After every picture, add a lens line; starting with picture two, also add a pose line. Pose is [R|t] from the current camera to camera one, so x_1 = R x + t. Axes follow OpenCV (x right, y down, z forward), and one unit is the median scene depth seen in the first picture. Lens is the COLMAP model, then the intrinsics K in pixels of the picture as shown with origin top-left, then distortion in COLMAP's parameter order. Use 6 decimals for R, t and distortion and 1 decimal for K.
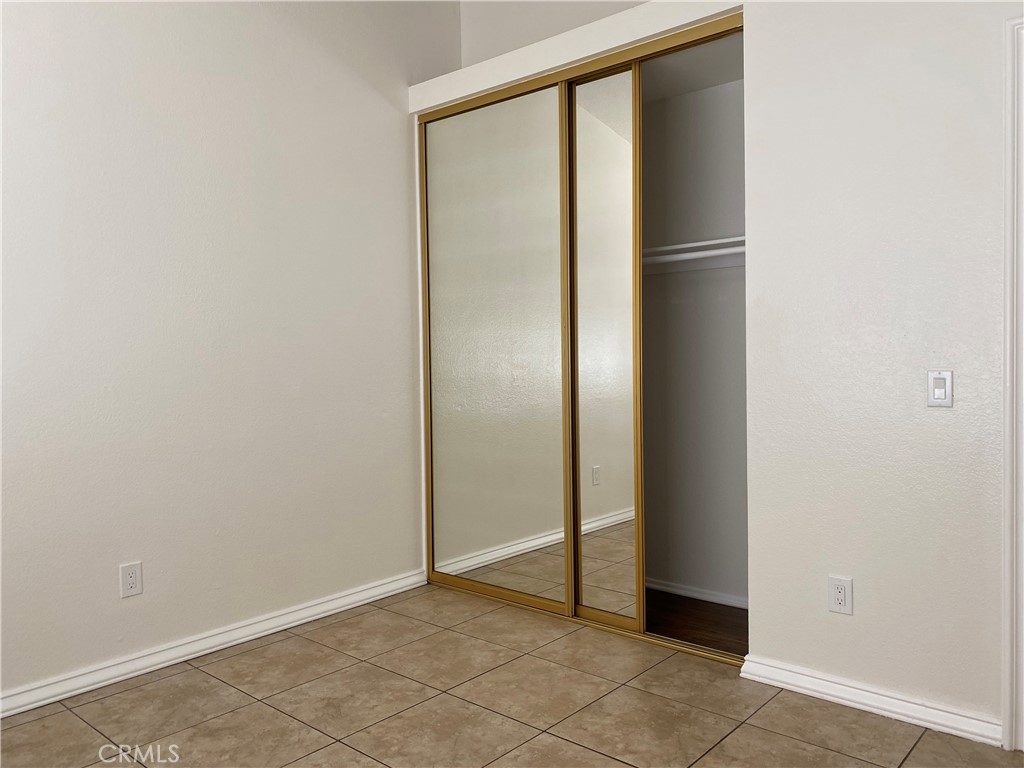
lens RADIAL K [[790.0, 0, 511.6], [0, 790.0, 383.7], [0, 0, 1]] dist [0.083359, -0.027395]
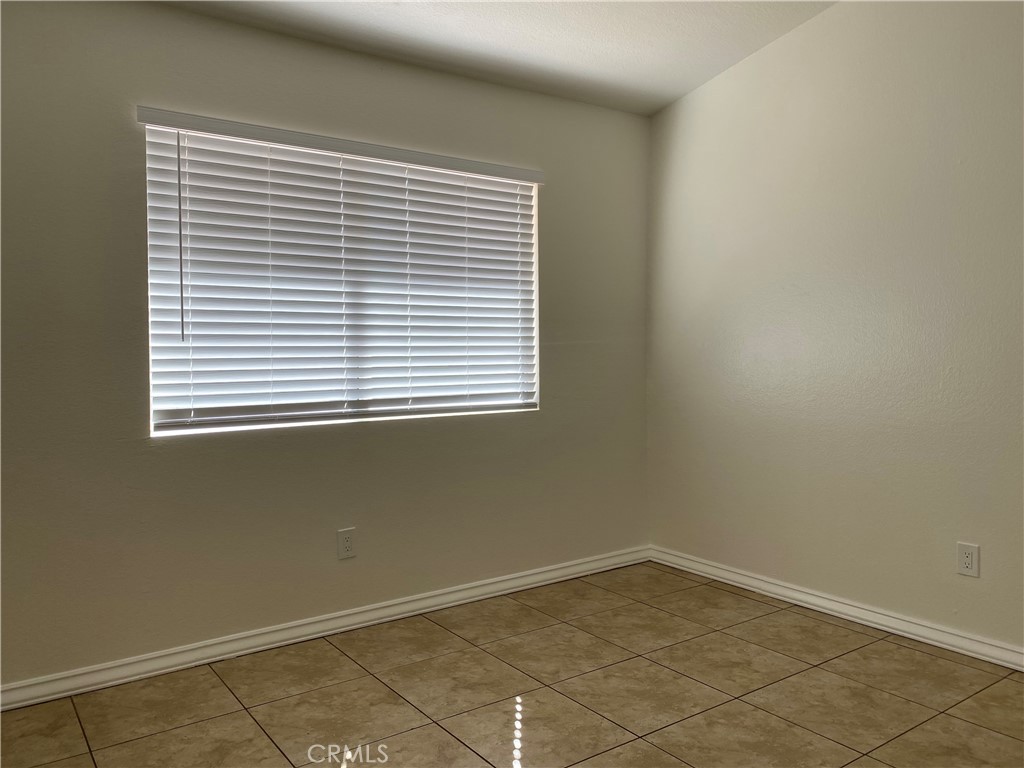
lens RADIAL K [[790.0, 0, 511.8], [0, 790.0, 384.1], [0, 0, 1]] dist [0.083359, -0.027395]
pose [[-0.216442, 0.052772, -0.974868, 0.679908], [-0.021202, 0.998048, 0.058734, -0.026443], [0.976065, 0.033382, -0.214901, 0.701728]]
